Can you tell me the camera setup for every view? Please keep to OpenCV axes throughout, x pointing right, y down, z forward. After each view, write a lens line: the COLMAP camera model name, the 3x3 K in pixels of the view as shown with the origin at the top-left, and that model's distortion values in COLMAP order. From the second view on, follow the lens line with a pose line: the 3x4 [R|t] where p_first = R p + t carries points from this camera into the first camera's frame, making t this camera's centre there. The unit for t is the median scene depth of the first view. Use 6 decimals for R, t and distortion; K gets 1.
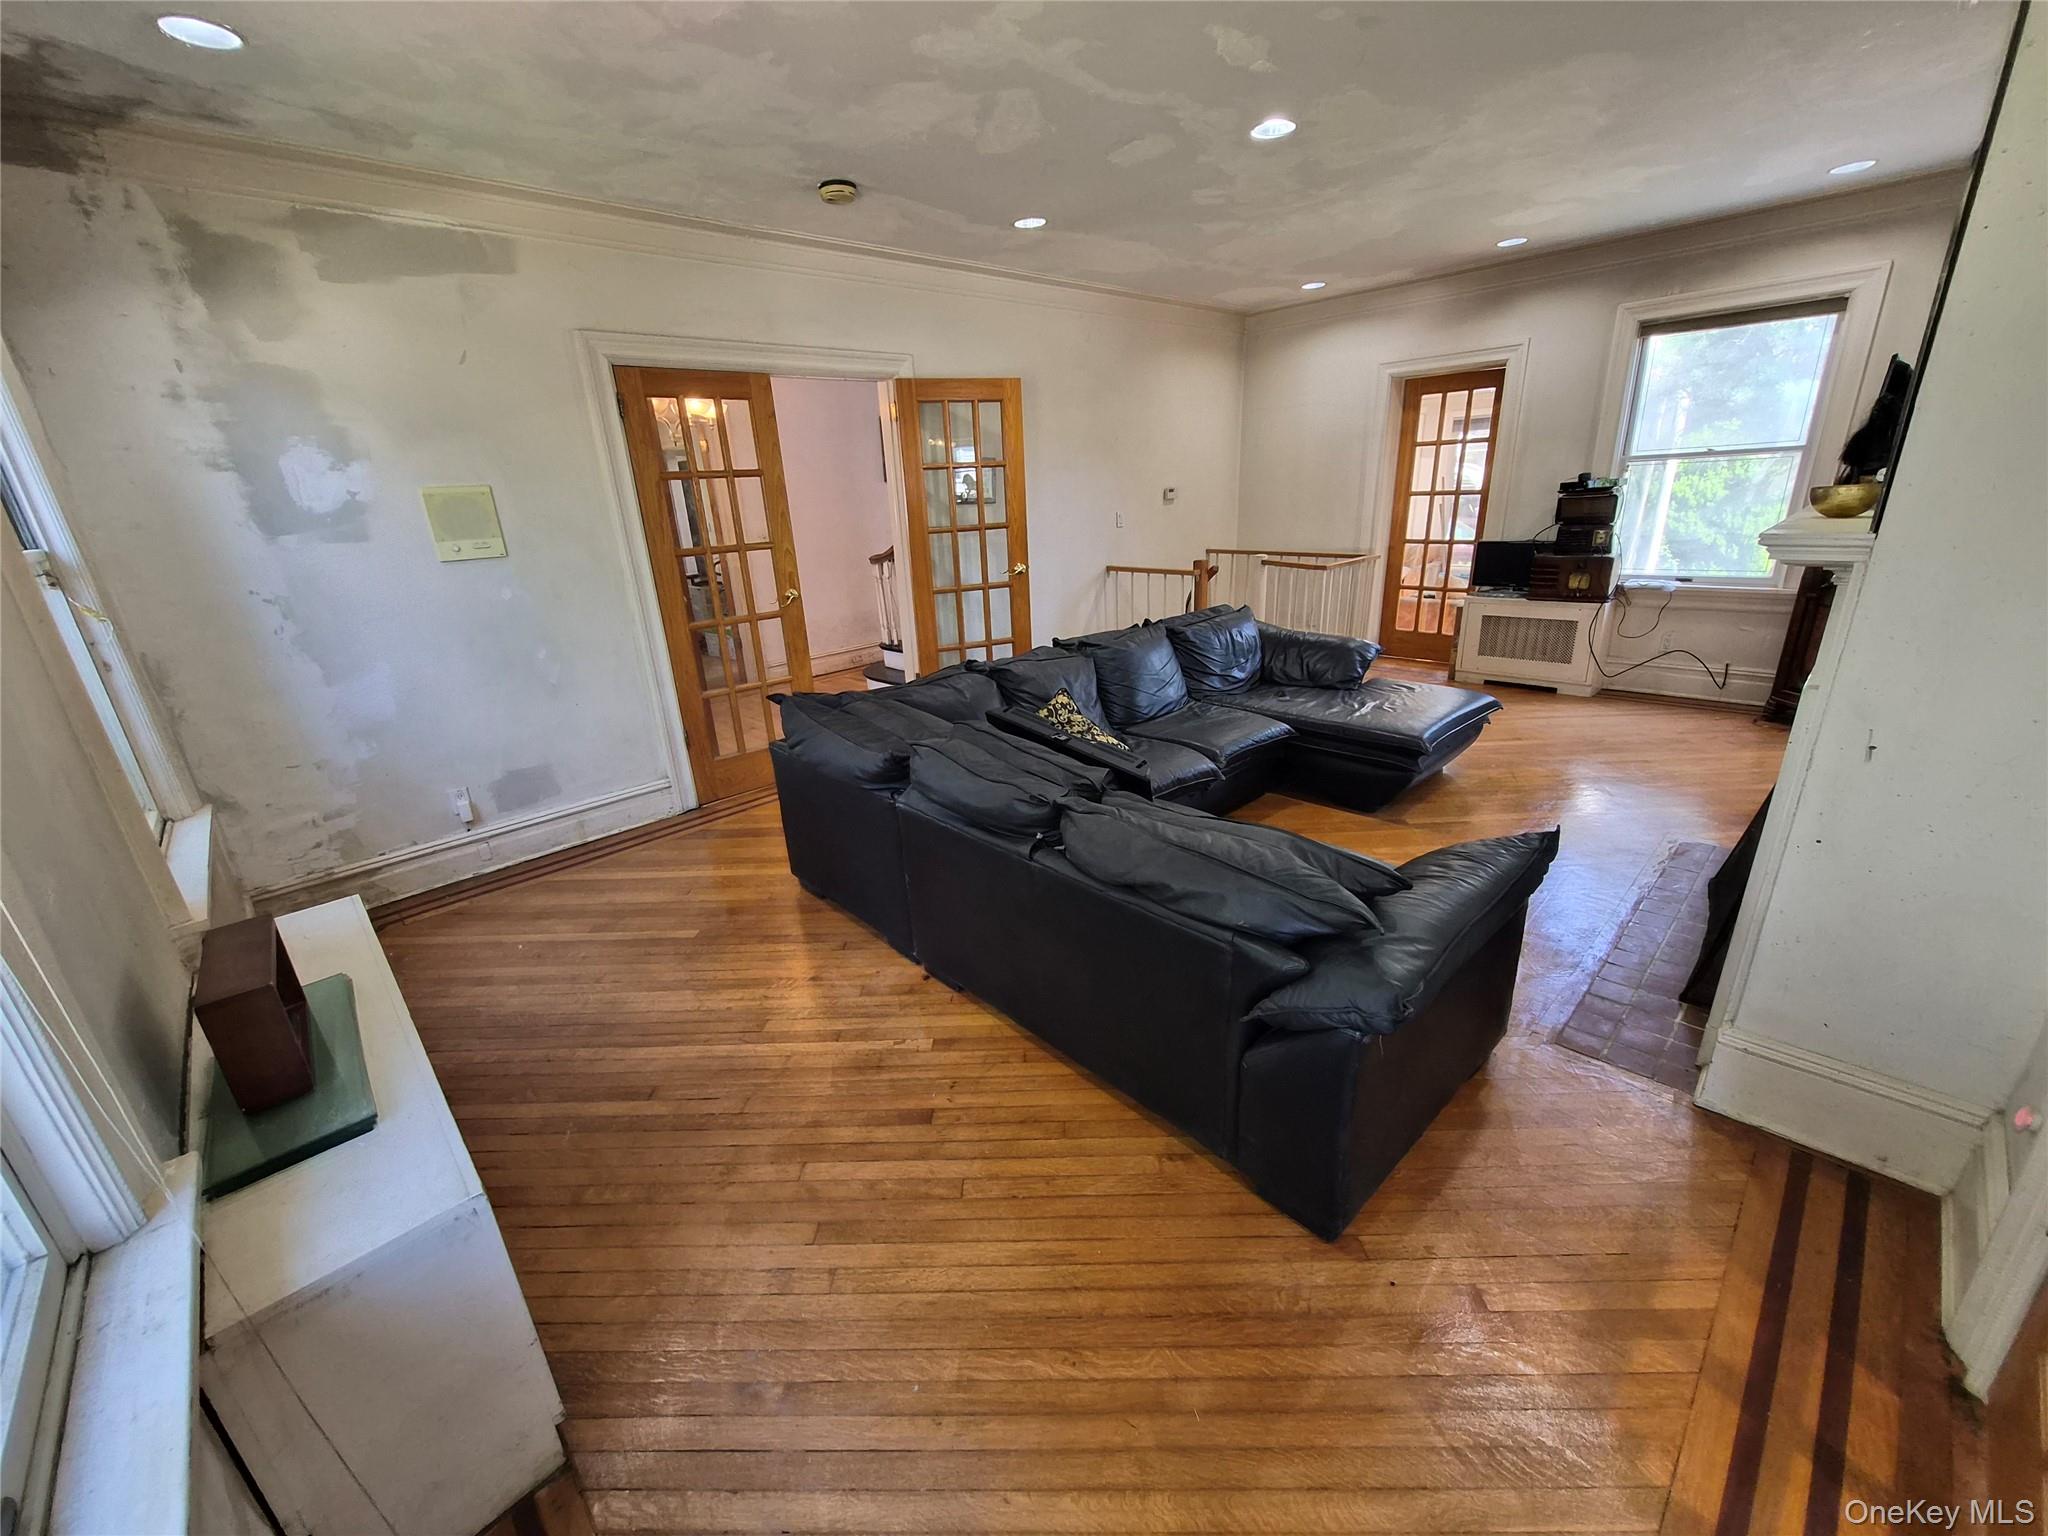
lens RADIAL K [[803.6, 0, 1015.0], [0, 803.6, 776.7], [0, 0, 1]] dist [-0.000670, -0.000321]
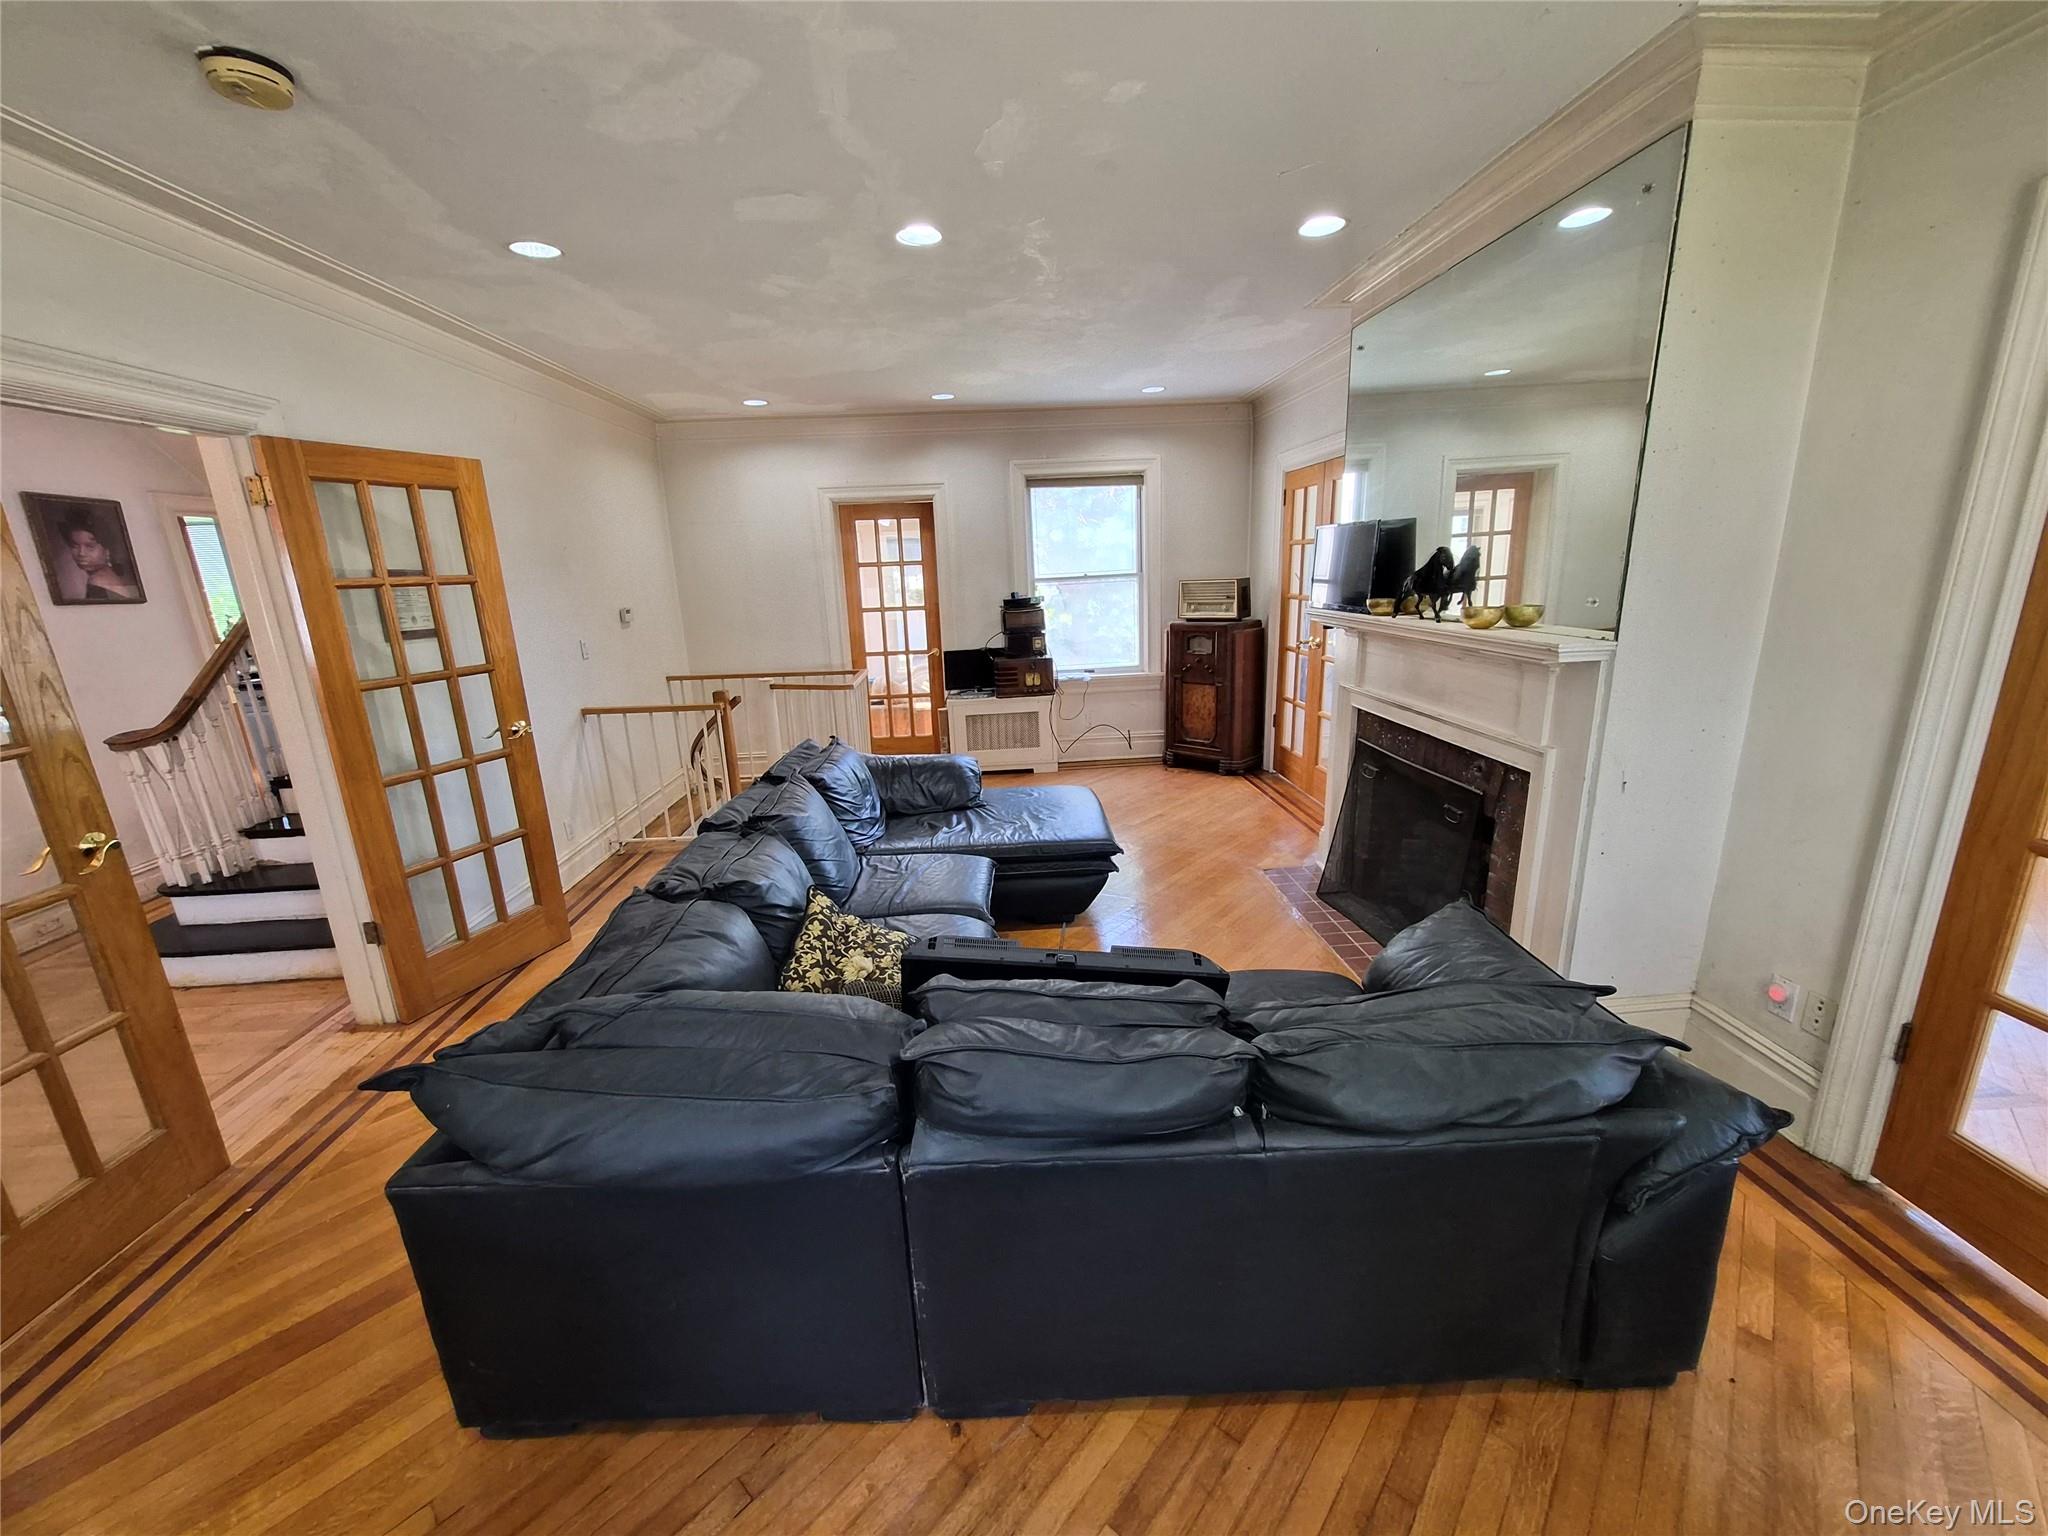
lens RADIAL K [[803.6, 0, 1015.0], [0, 803.6, 776.7], [0, 0, 1]] dist [-0.000670, -0.000321]
pose [[0.655408, -0.169950, 0.735906, -0.221792], [0.263328, 0.964635, -0.011751, -0.098104], [-0.707884, 0.201486, 0.676982, 0.244378]]
